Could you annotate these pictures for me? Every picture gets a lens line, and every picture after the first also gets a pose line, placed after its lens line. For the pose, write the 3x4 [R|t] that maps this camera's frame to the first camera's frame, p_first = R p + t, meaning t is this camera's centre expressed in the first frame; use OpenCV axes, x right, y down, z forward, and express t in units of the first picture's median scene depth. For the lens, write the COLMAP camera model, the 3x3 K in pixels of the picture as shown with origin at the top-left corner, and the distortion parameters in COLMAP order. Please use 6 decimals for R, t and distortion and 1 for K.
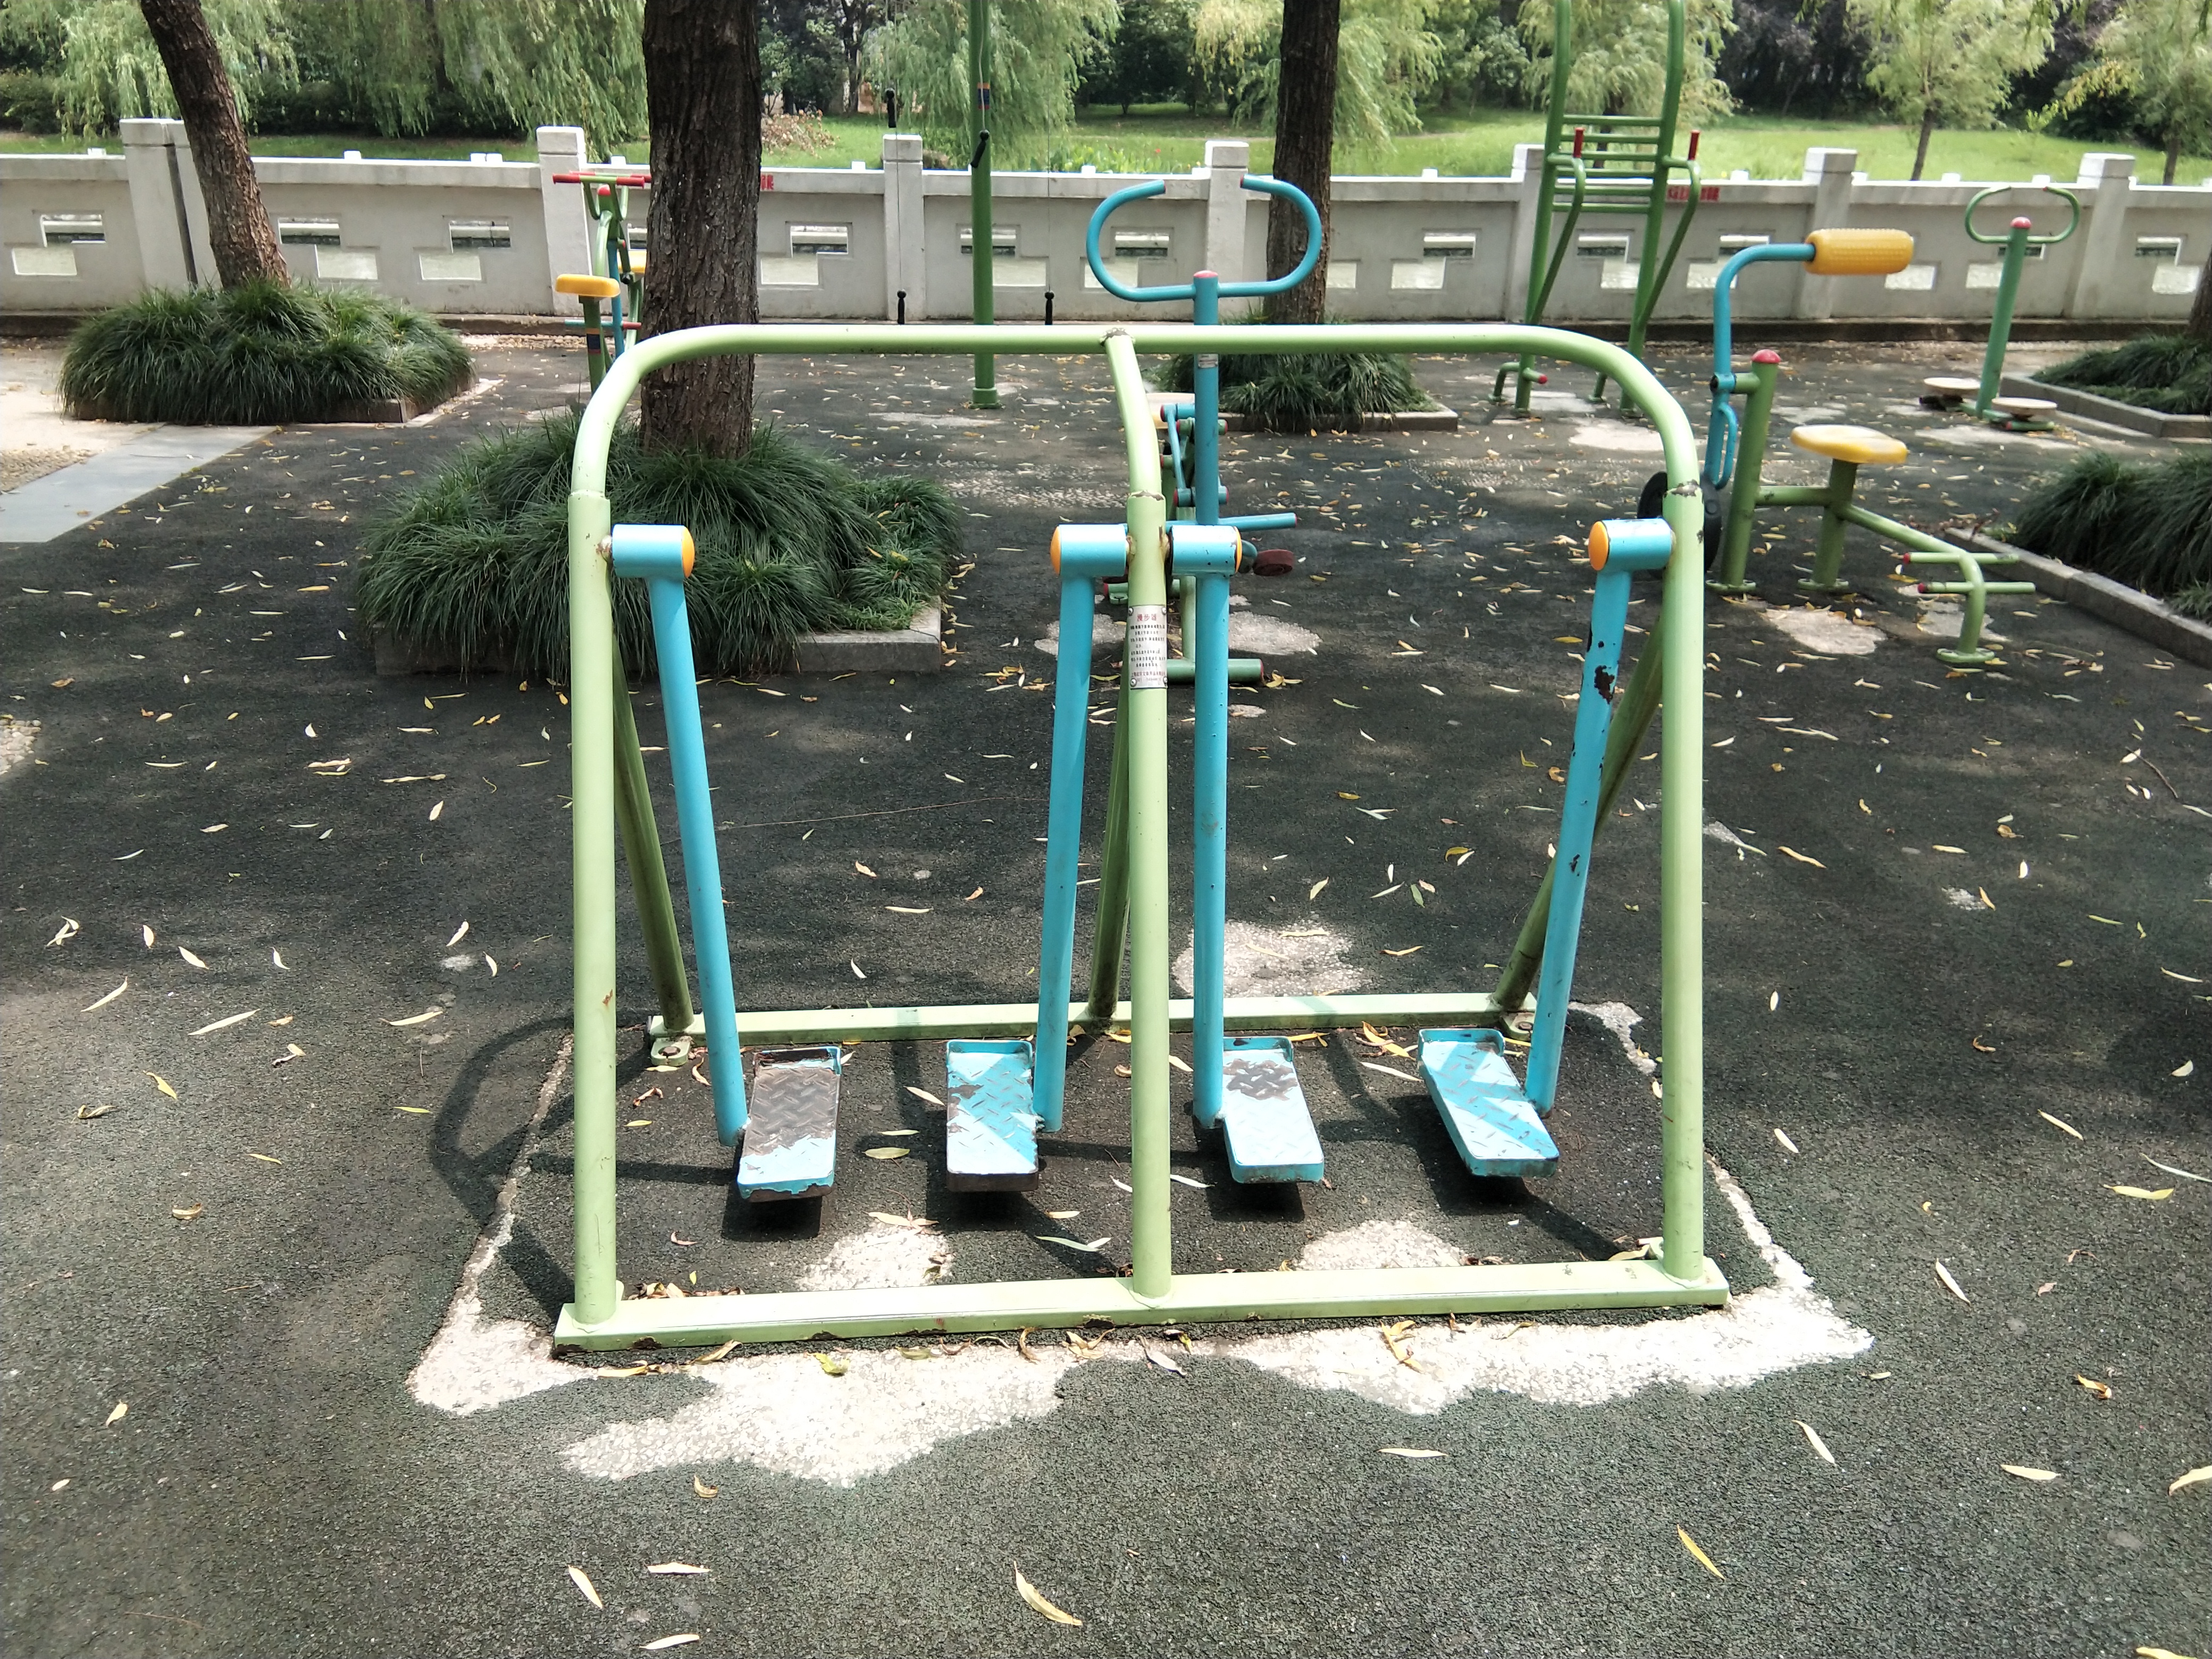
lens RADIAL K [[1779.2, 0, 1098.2], [0, 1779.2, 829.6], [0, 0, 1]] dist [0.065997, -0.093619]
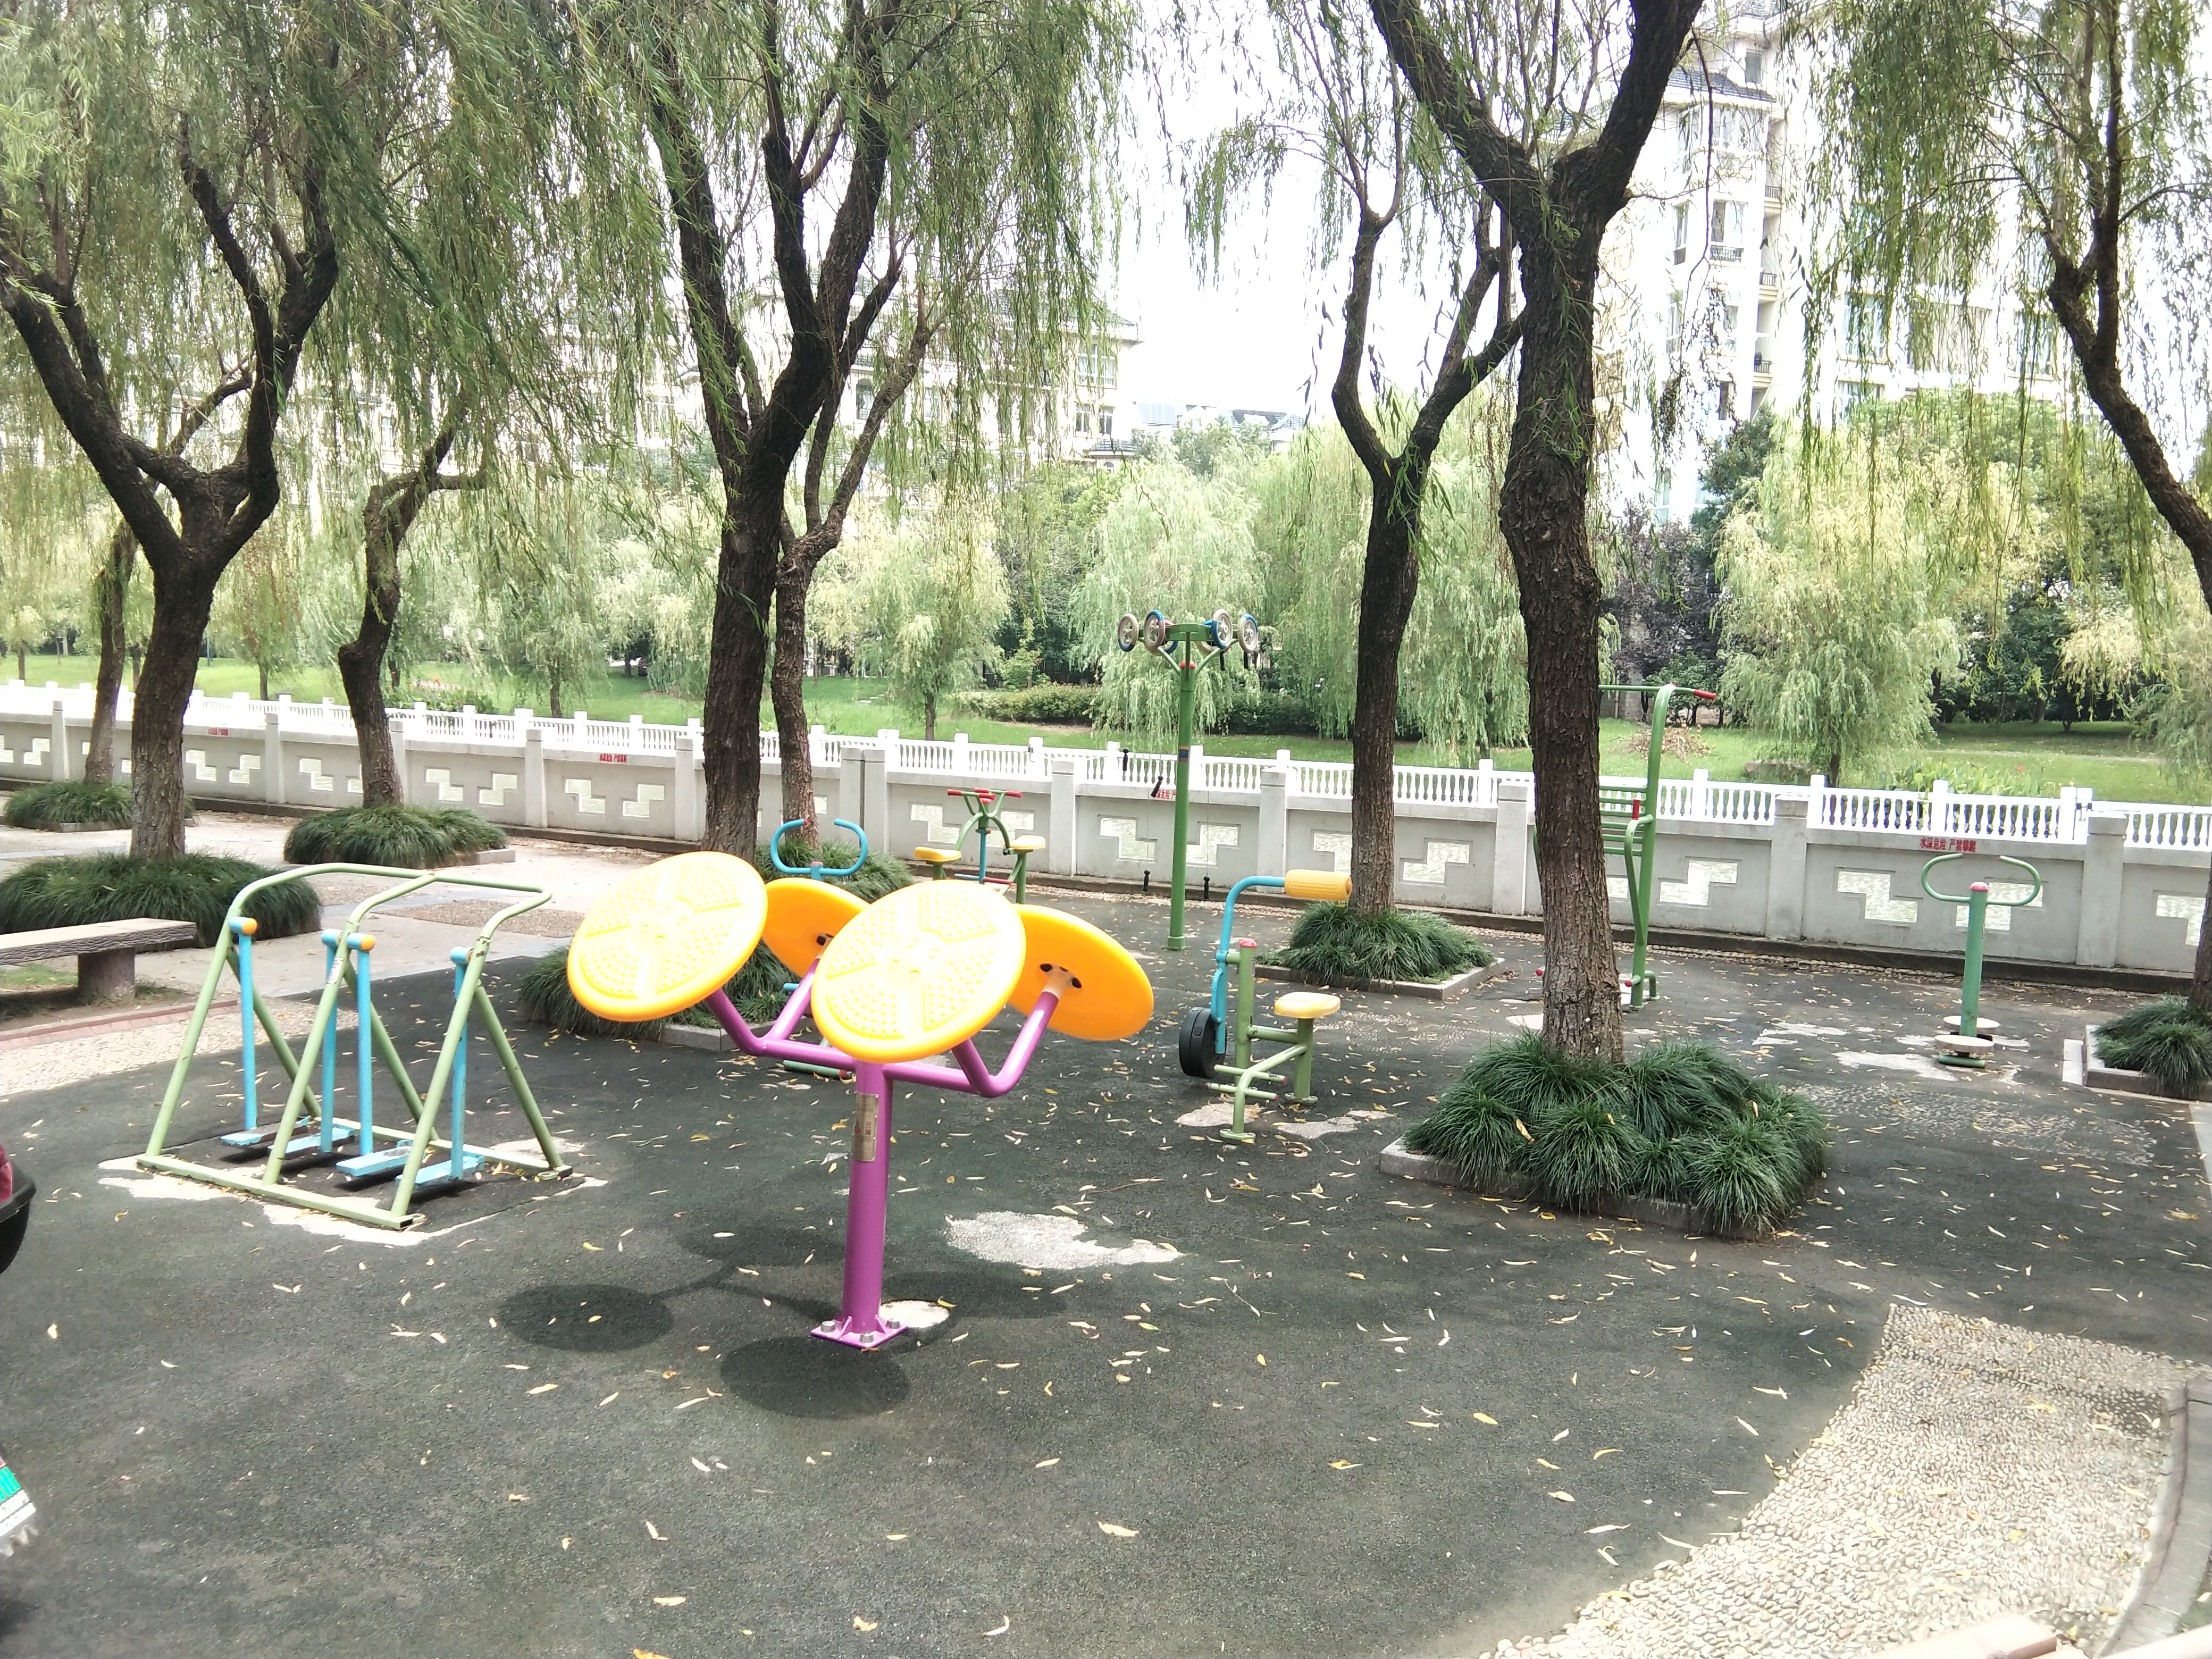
lens RADIAL K [[1779.2, 0, 1091.6], [0, 1779.2, 820.4], [0, 0, 1]] dist [0.065997, -0.093619]
pose [[0.827873, 0.055309, -0.558182, 0.168201], [-0.225695, 0.943863, -0.241217, 0.006141], [0.513506, 0.325675, 0.793881, -0.051021]]
